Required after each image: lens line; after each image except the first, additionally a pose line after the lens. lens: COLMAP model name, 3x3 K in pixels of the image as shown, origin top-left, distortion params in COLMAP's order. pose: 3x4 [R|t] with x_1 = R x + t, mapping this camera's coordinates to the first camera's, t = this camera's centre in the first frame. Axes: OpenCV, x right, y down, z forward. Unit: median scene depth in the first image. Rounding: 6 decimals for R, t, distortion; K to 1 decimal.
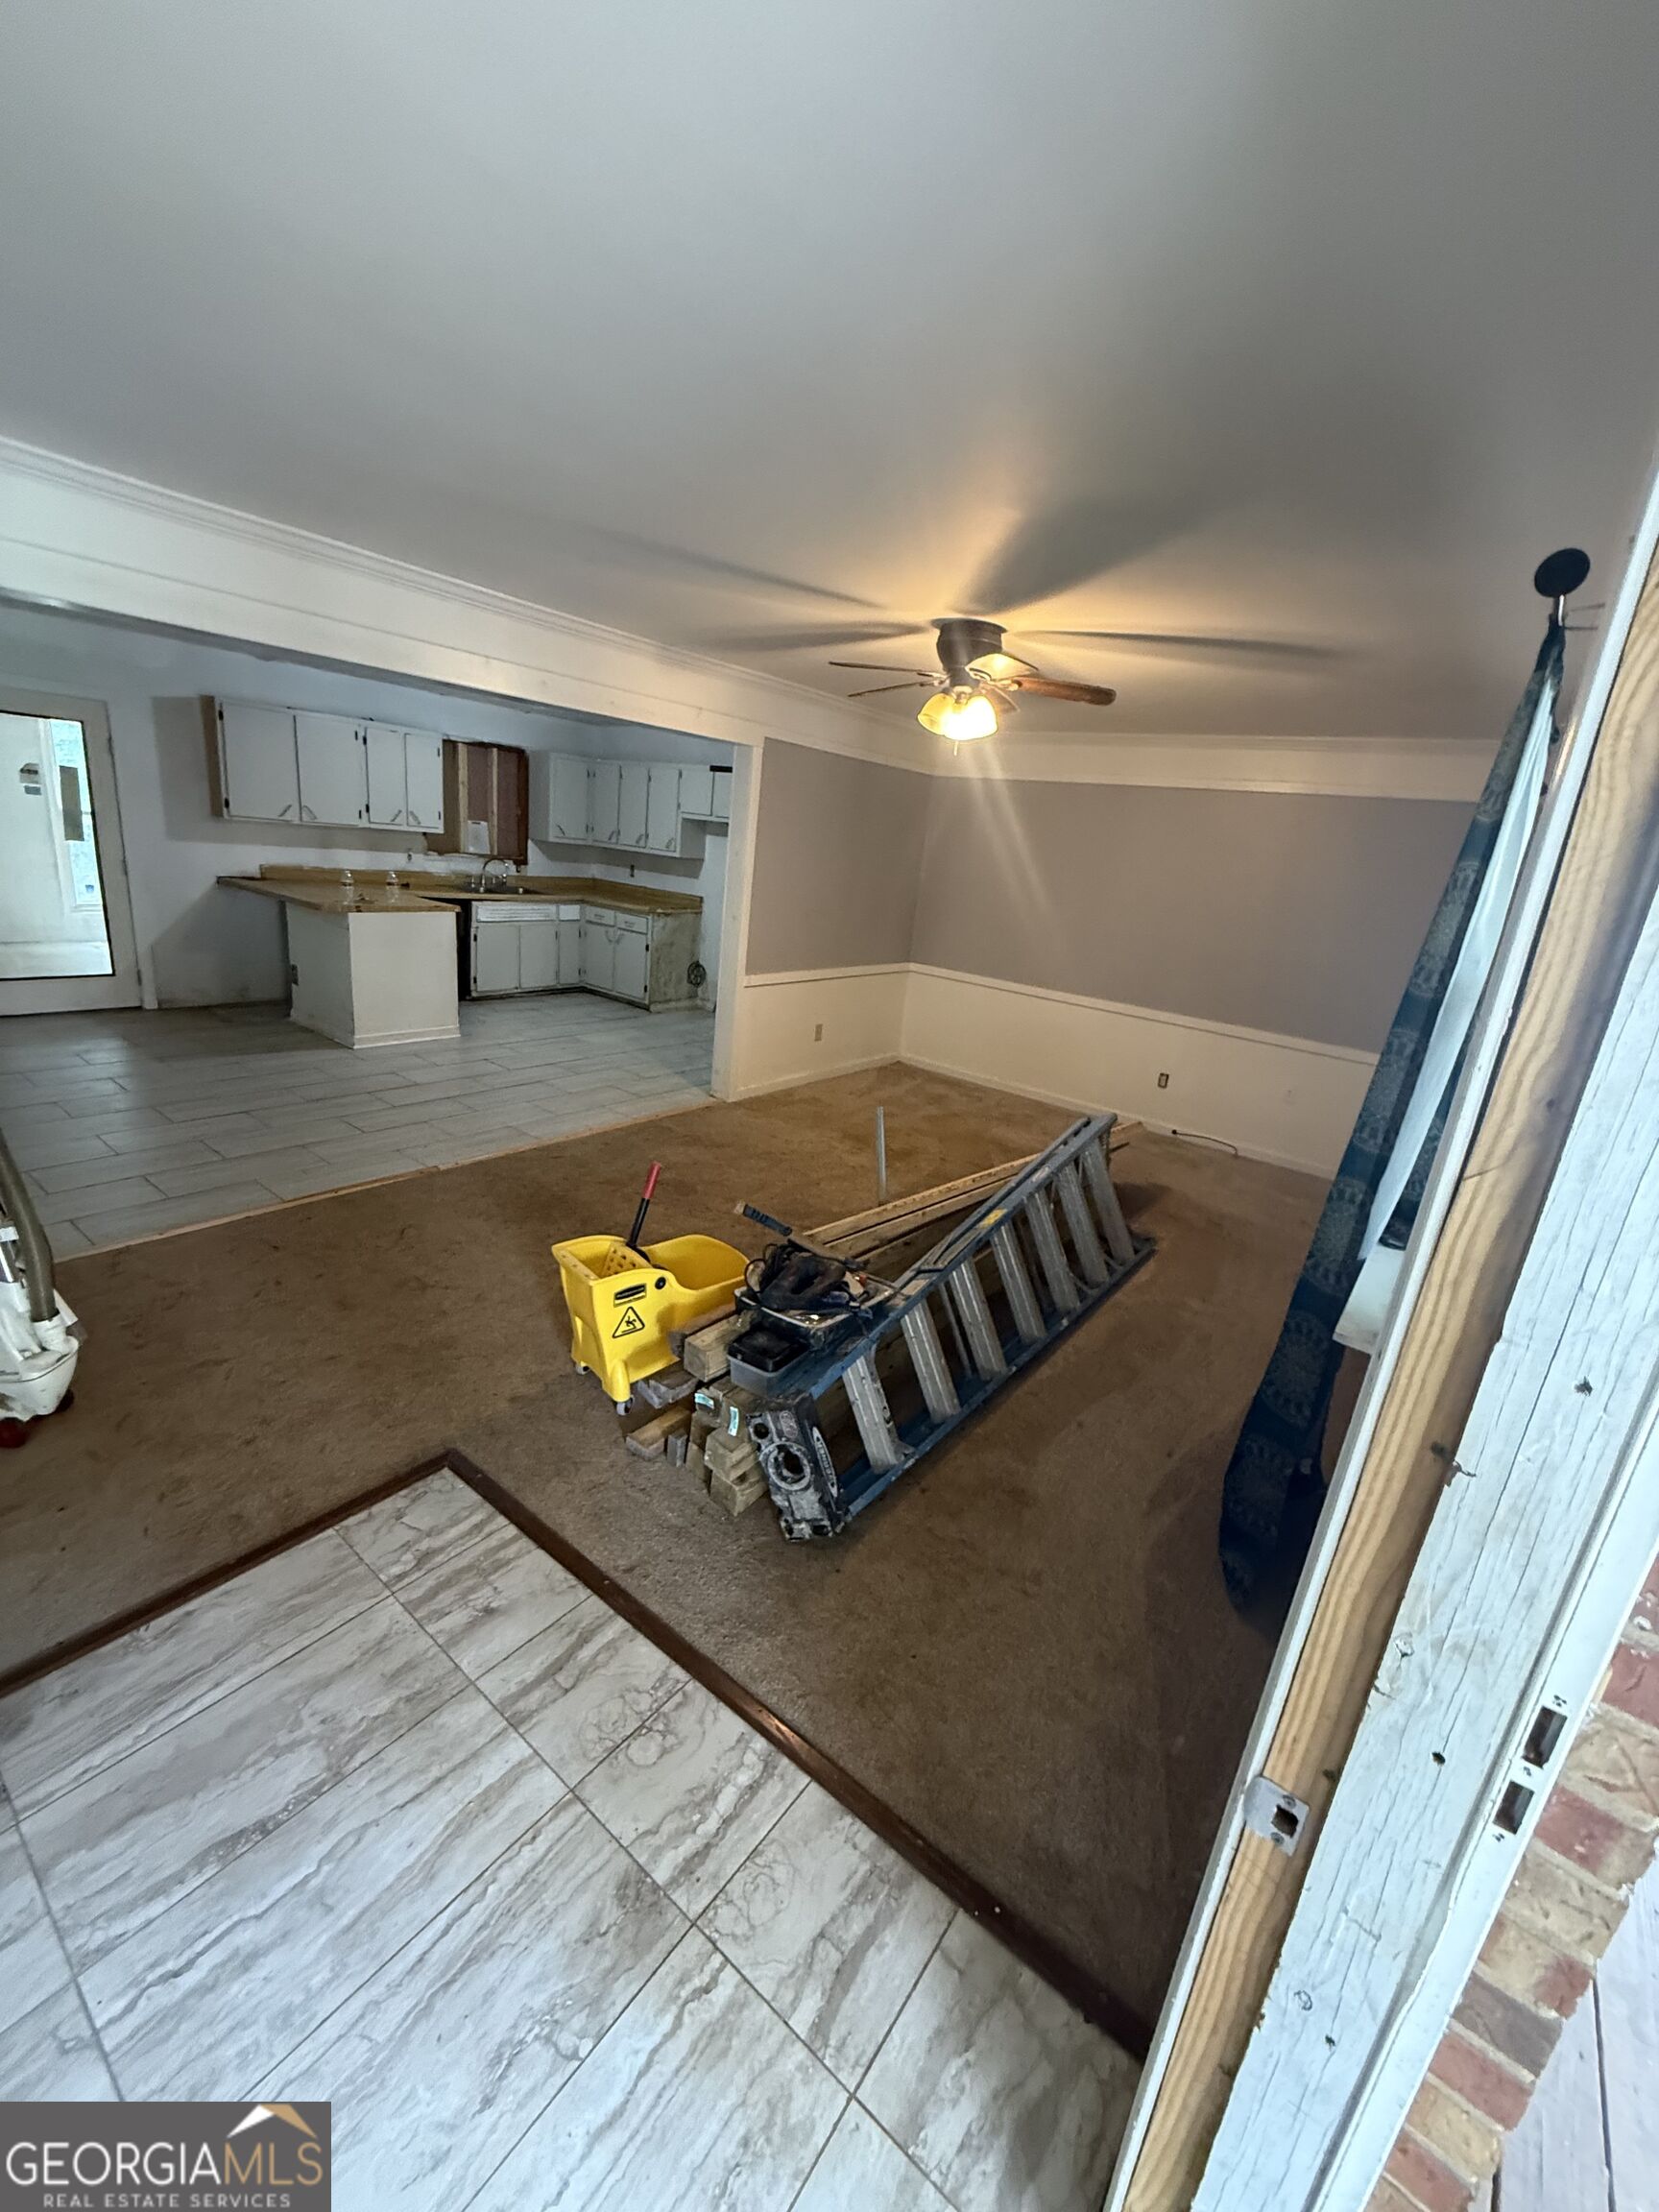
lens RADIAL K [[881.0, 0, 829.0], [0, 881.0, 1100.8], [0, 0, 1]] dist [-0.000320, -0.000681]
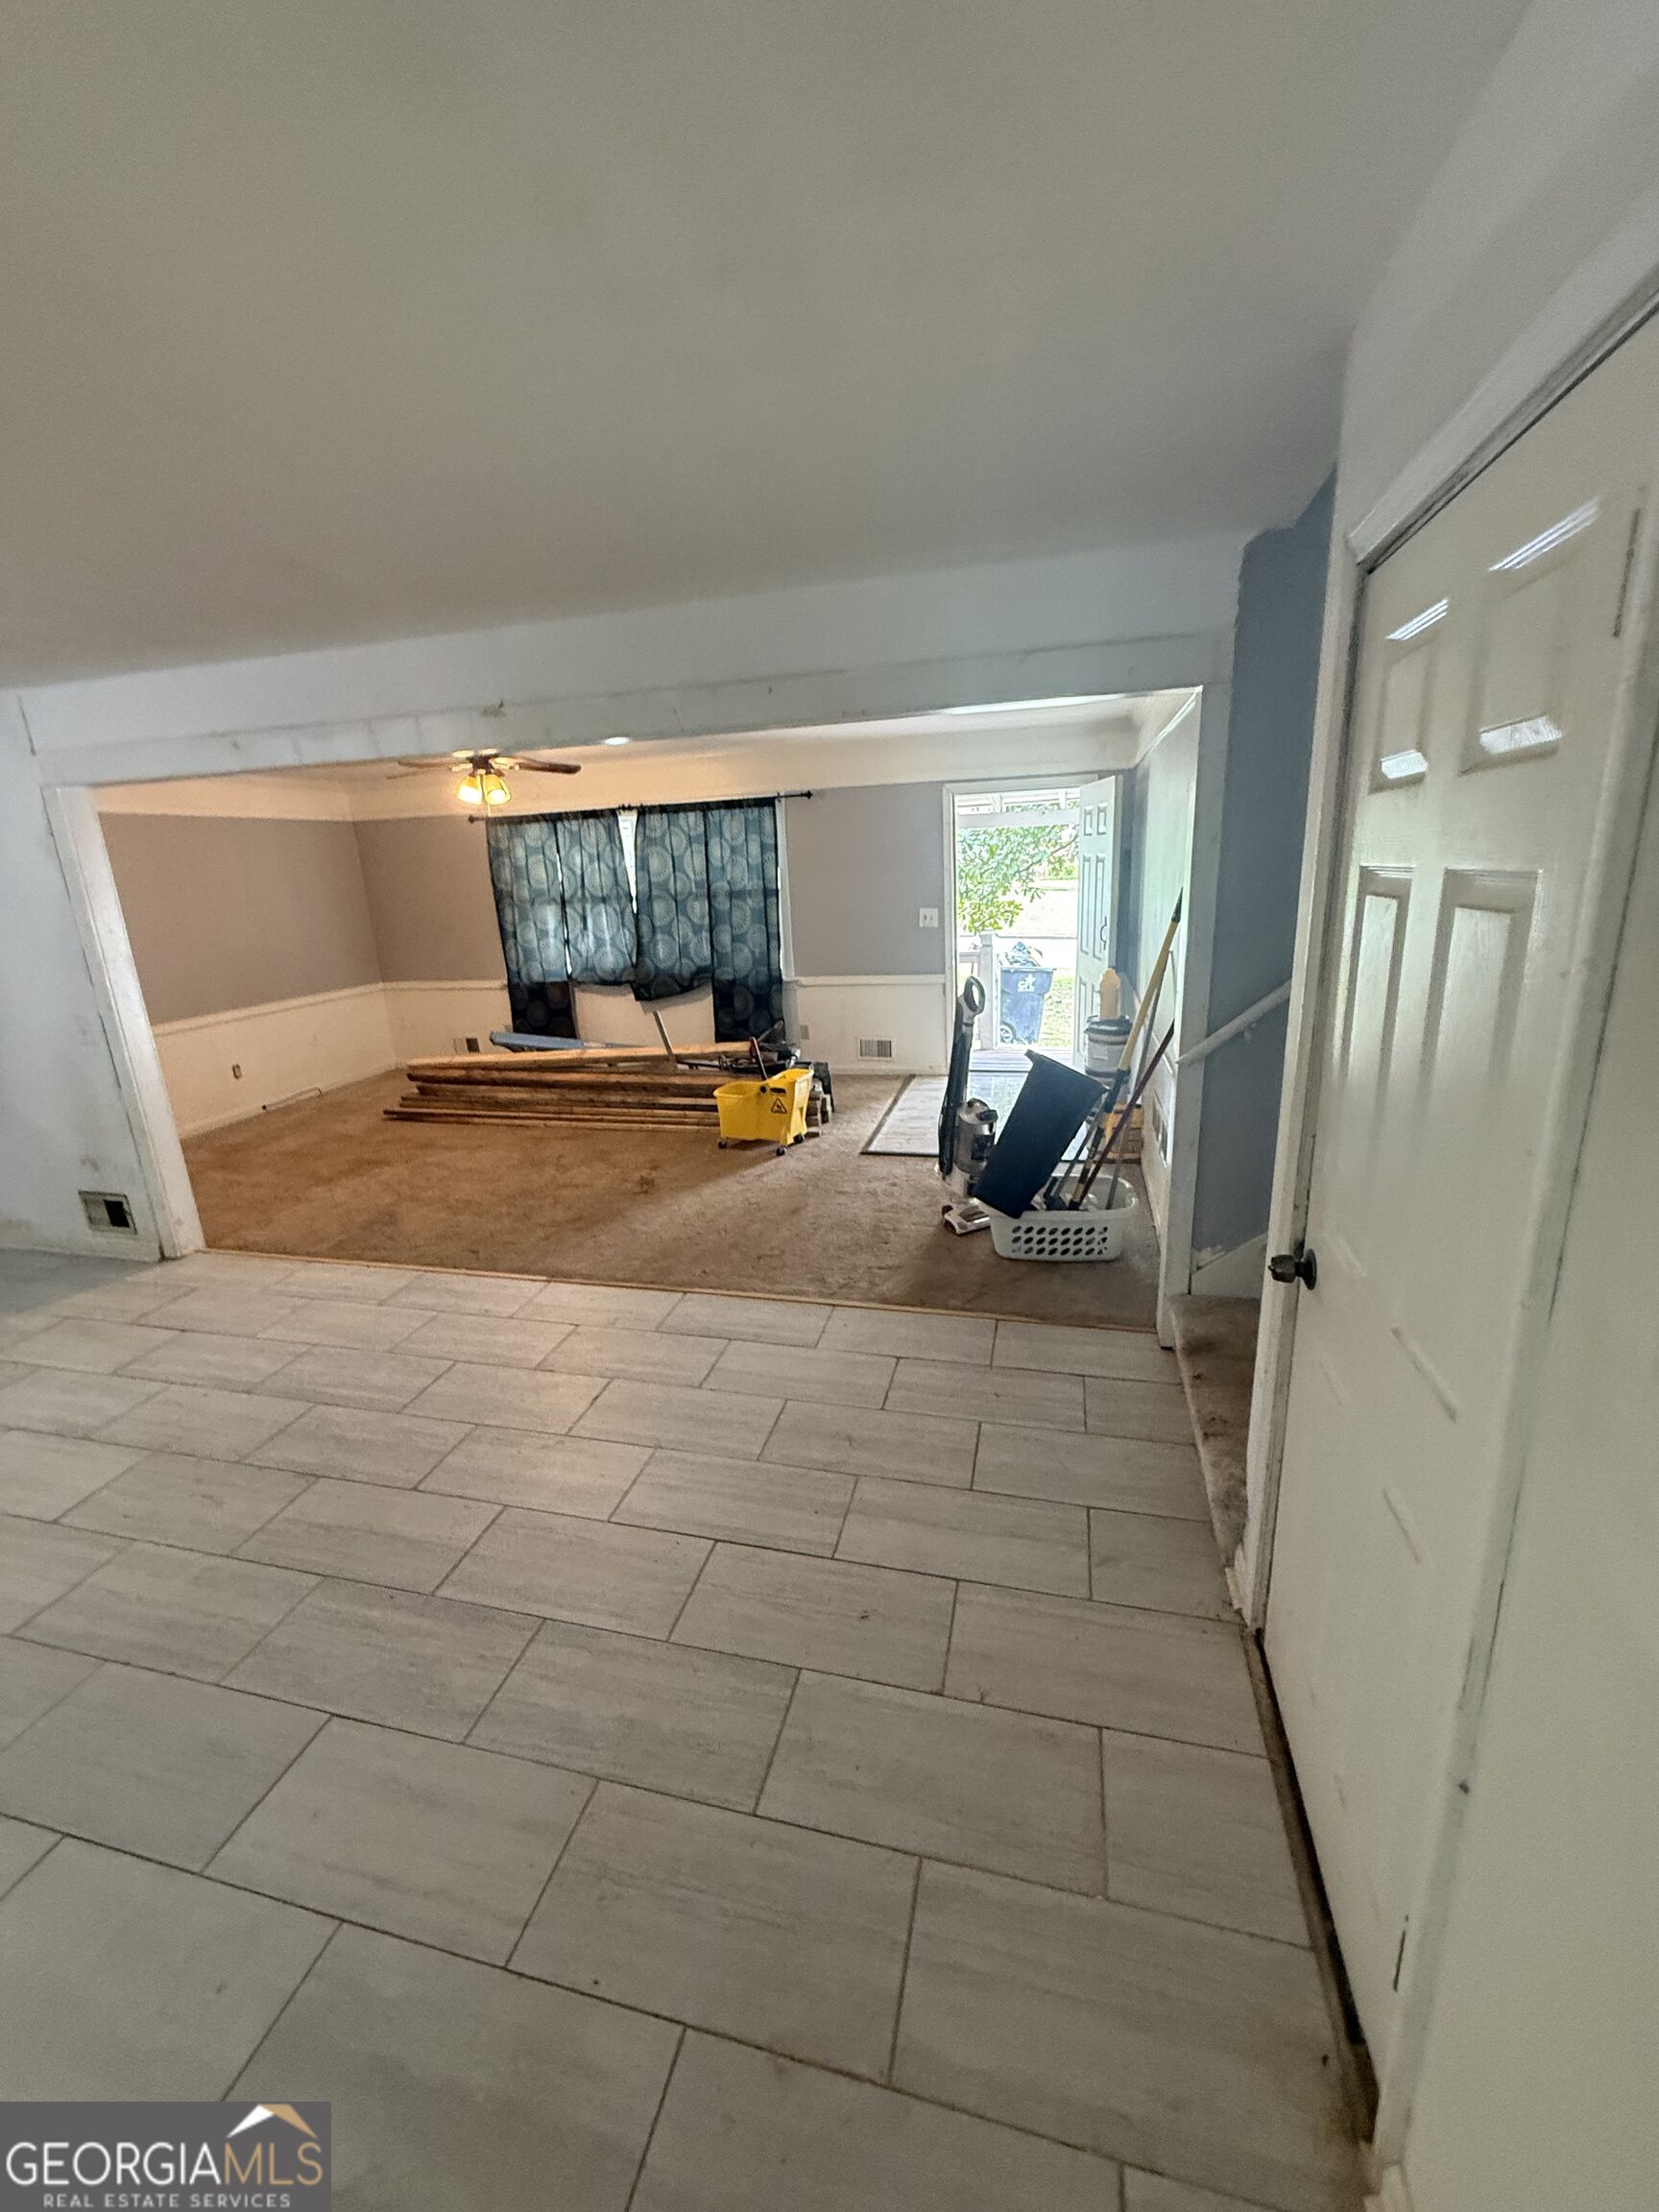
lens RADIAL K [[881.0, 0, 829.0], [0, 881.0, 1100.8], [0, 0, 1]] dist [-0.000320, -0.000681]
pose [[-0.394665, -0.322964, 0.860194, -0.778776], [0.269447, 0.854349, 0.444394, -0.248356], [-0.878429, 0.407163, -0.250160, 0.542787]]
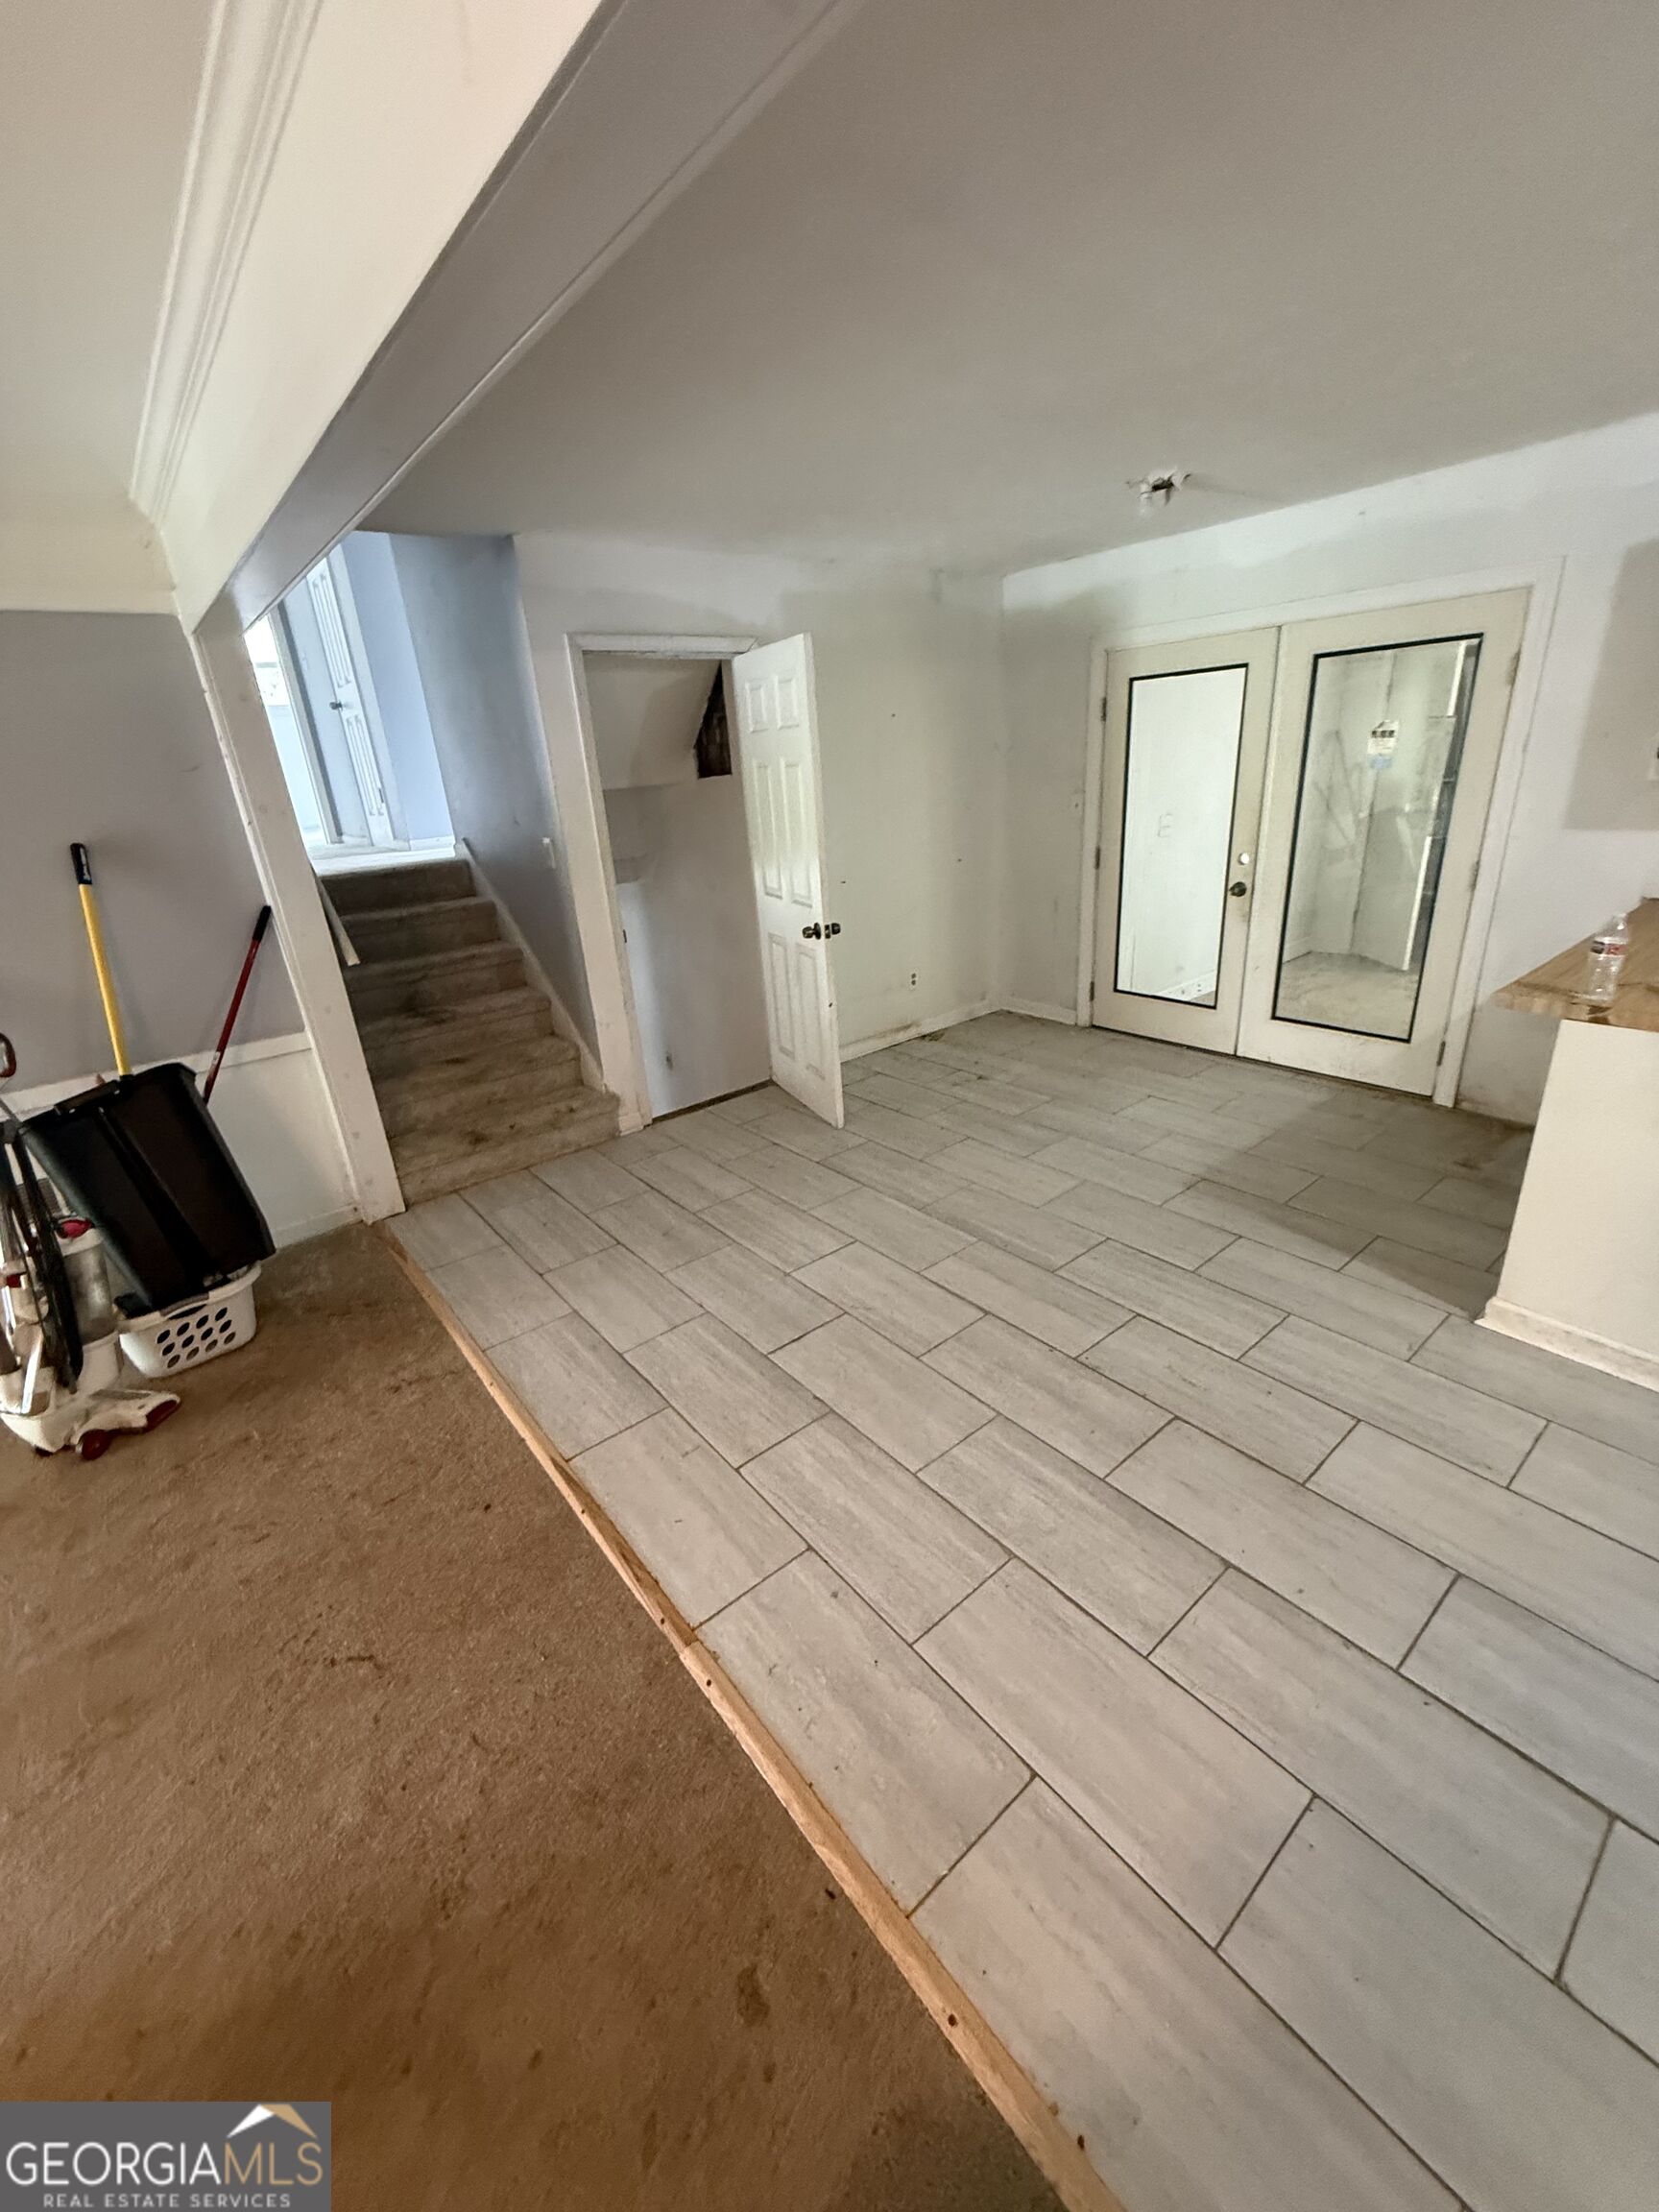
lens RADIAL K [[881.0, 0, 829.0], [0, 881.0, 1100.8], [0, 0, 1]] dist [-0.000320, -0.000681]
pose [[-0.235203, 0.270615, -0.933513, -0.083837], [-0.236621, 0.915618, 0.325045, -0.190875], [0.942704, 0.297340, -0.151323, 0.634657]]
